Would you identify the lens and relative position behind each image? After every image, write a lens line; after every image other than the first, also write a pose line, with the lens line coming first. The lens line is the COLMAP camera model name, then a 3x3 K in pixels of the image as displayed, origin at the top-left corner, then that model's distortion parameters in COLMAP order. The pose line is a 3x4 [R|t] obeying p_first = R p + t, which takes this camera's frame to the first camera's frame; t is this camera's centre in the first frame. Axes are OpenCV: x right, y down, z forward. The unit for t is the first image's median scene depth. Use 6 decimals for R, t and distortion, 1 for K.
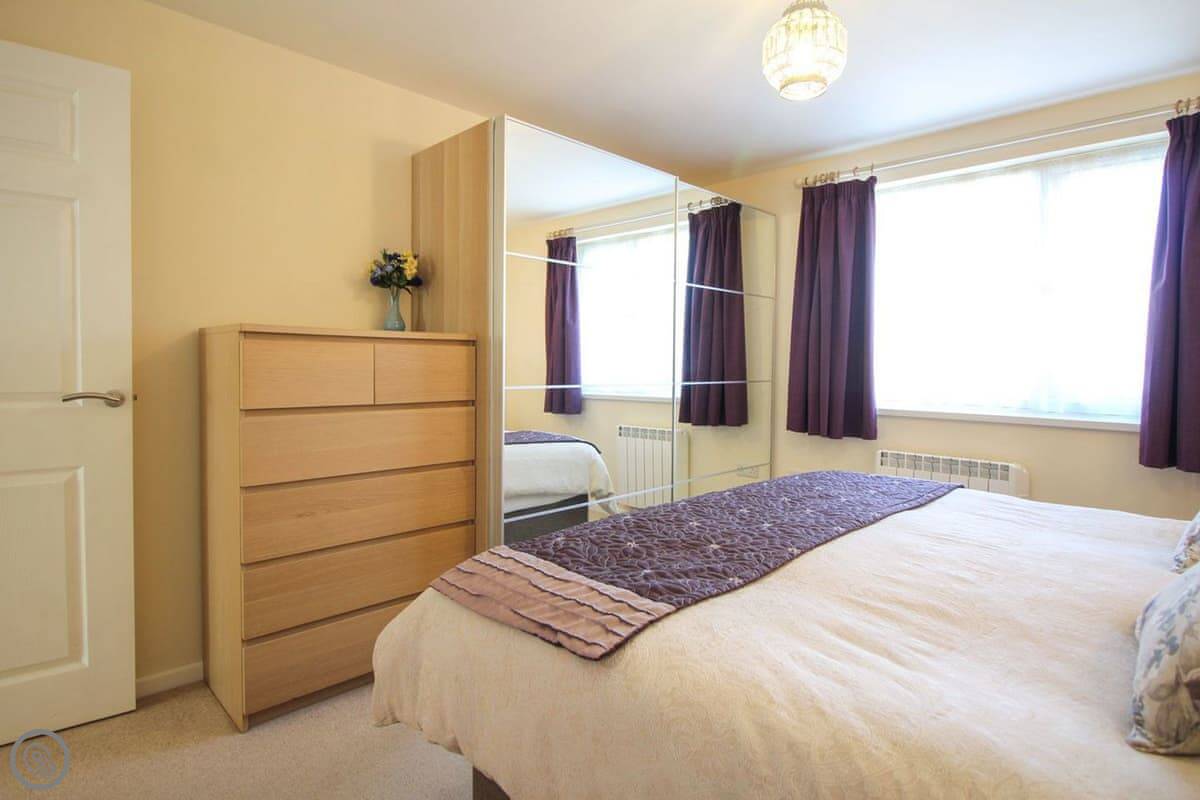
lens RADIAL K [[572.6, 0, 585.8], [0, 572.6, 381.7], [0, 0, 1]] dist [0.002927, -0.013983]
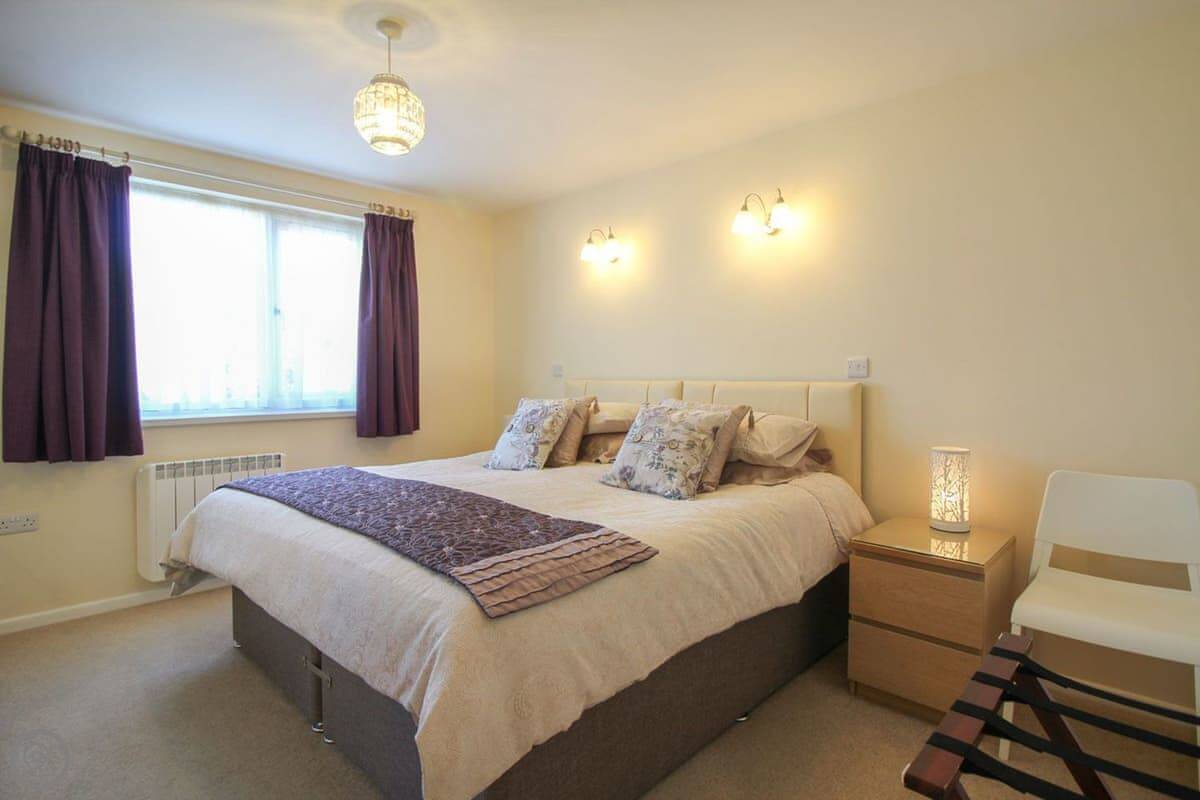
lens RADIAL K [[572.6, 0, 585.8], [0, 572.6, 381.7], [0, 0, 1]] dist [0.002927, -0.013983]
pose [[0.060772, -0.030905, 0.997673, -0.386341], [0.028377, 0.999170, 0.029223, -0.023002], [-0.997748, 0.026535, 0.061599, 0.237195]]
